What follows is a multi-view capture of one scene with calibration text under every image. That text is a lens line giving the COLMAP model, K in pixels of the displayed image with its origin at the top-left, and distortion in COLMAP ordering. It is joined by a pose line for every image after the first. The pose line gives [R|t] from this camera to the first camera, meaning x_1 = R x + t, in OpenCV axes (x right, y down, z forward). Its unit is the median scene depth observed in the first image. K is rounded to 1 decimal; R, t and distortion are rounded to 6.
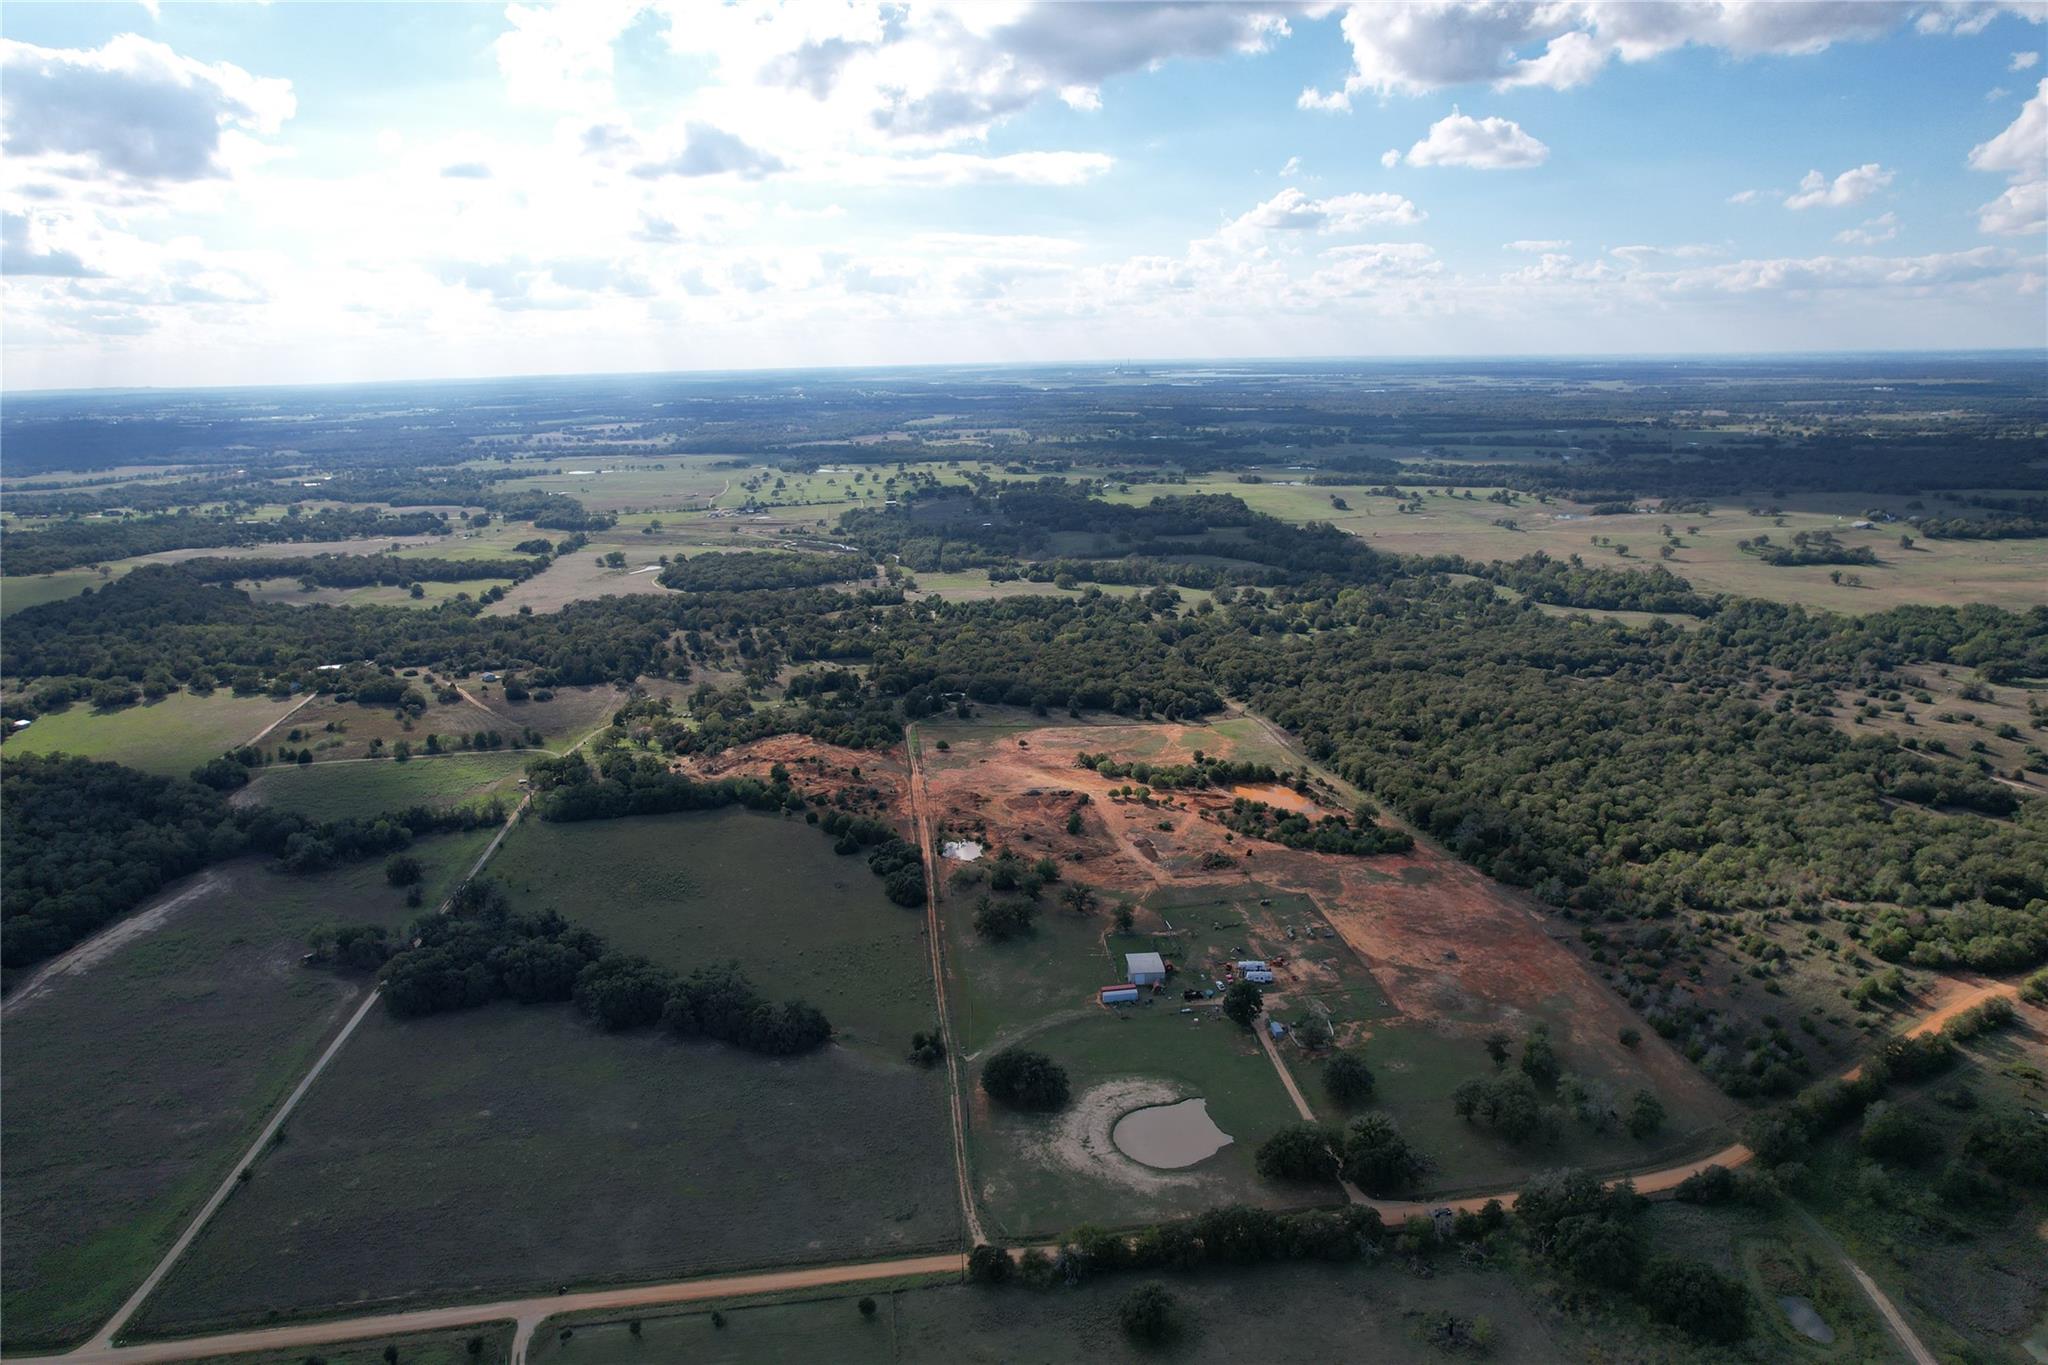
lens RADIAL K [[1311.9, 0, 1027.6], [0, 1311.9, 677.4], [0, 0, 1]] dist [-0.073684, 0.062848]
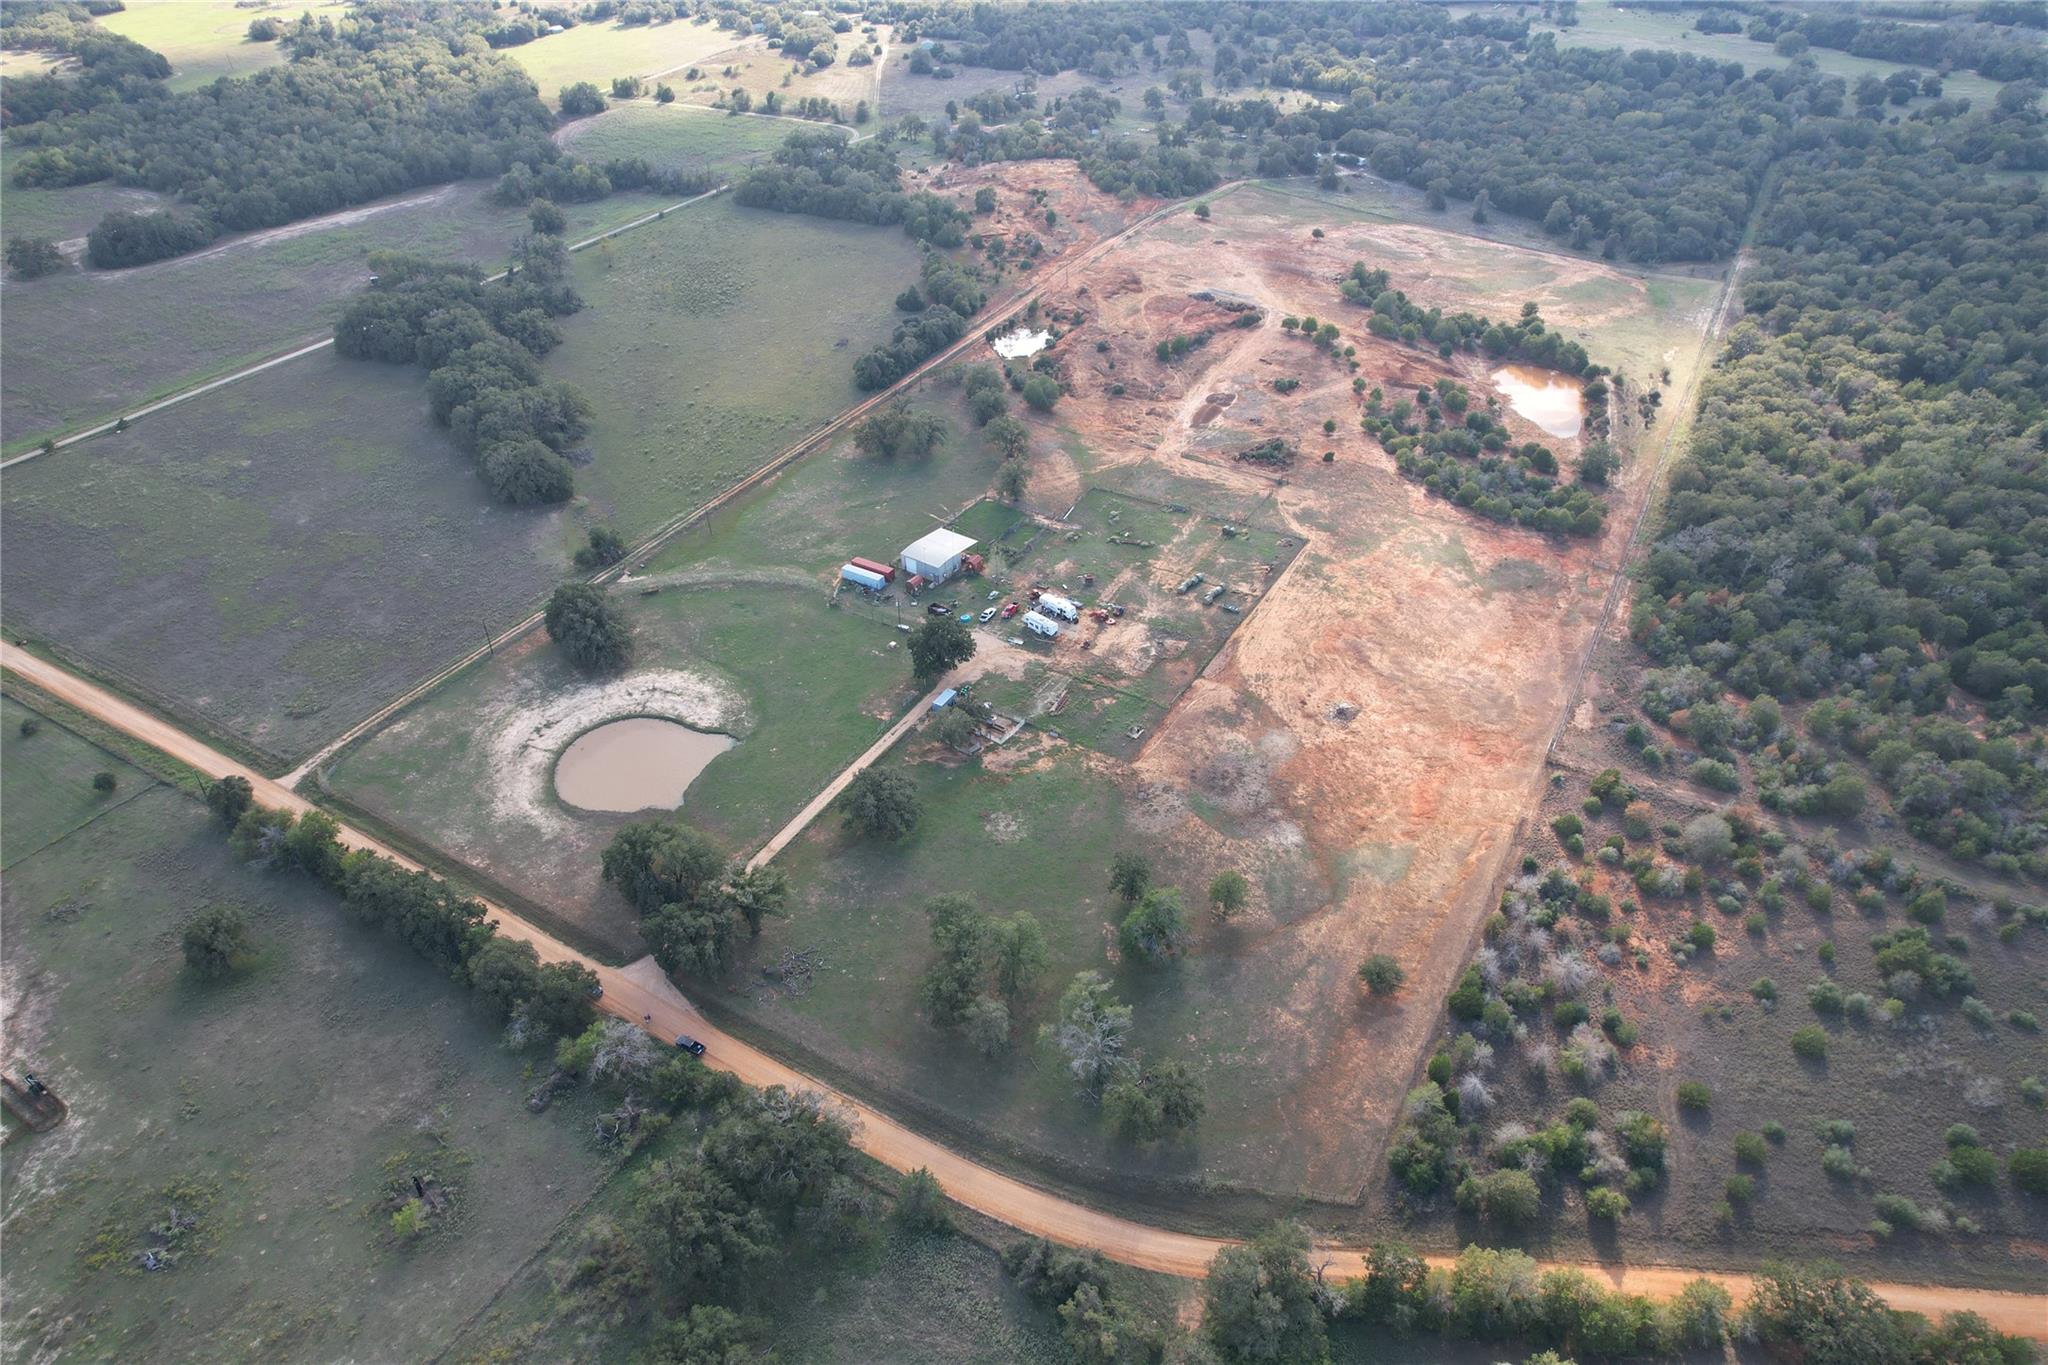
lens RADIAL K [[1311.9, 0, 1024.3], [0, 1311.9, 688.7], [0, 0, 1]] dist [-0.073684, 0.062848]
pose [[0.788453, 0.384146, -0.480389, 0.358477], [-0.158213, 0.881379, 0.445129, -0.025025], [0.594399, -0.274960, 0.755703, 0.346342]]
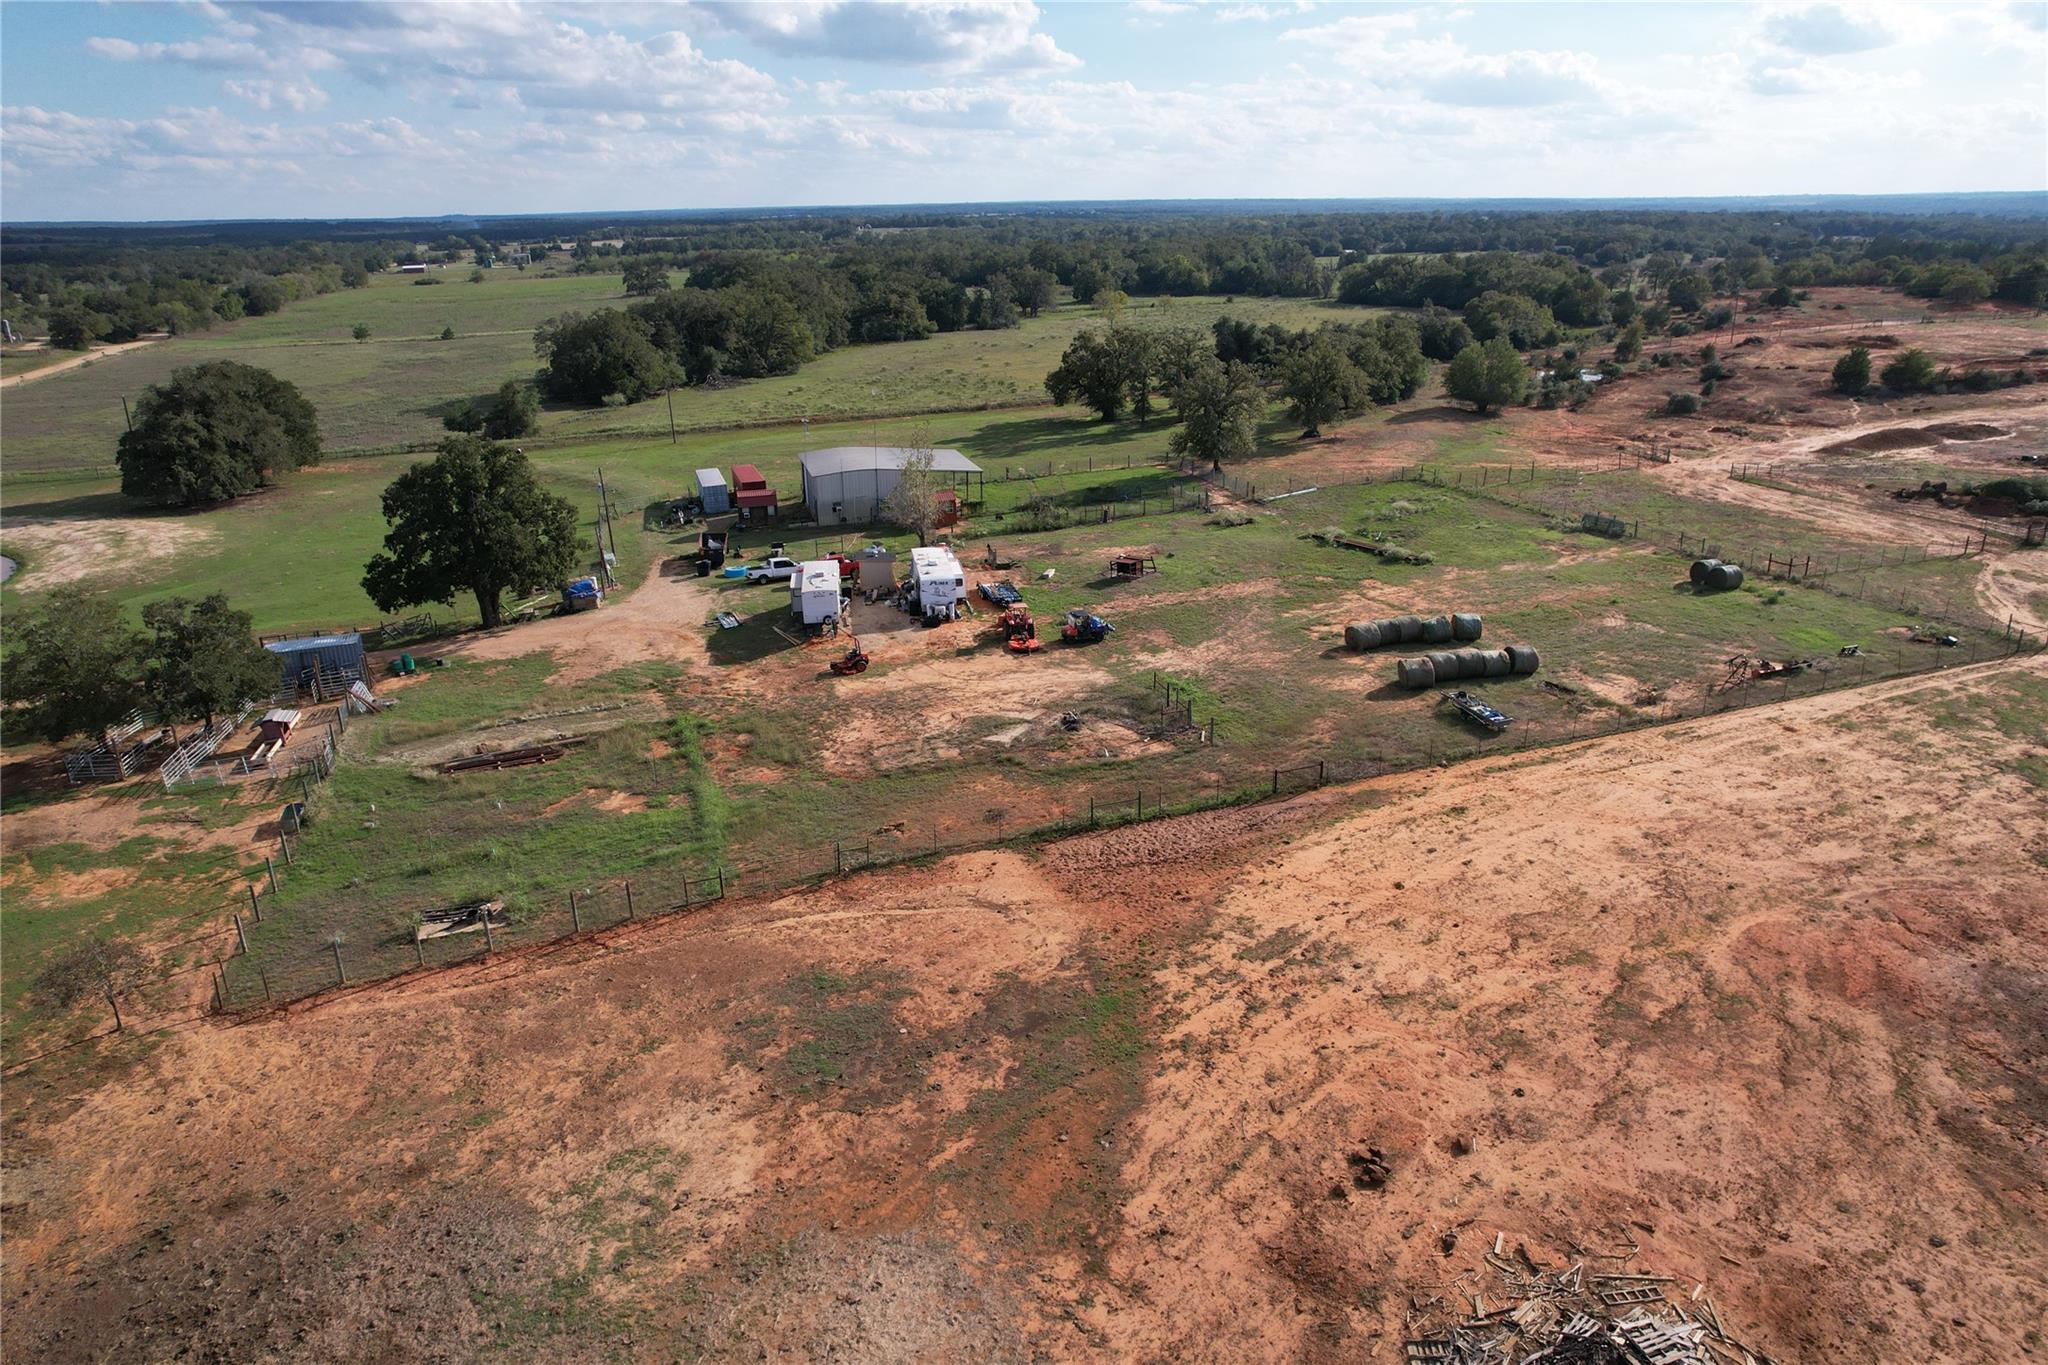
lens RADIAL K [[1311.9, 0, 1031.2], [0, 1311.9, 686.7], [0, 0, 1]] dist [-0.073684, 0.062848]
pose [[0.231854, 0.364270, -0.901971, 0.265911], [-0.228427, 0.921698, 0.313519, 0.123089], [0.945550, 0.133344, 0.296909, 0.694846]]
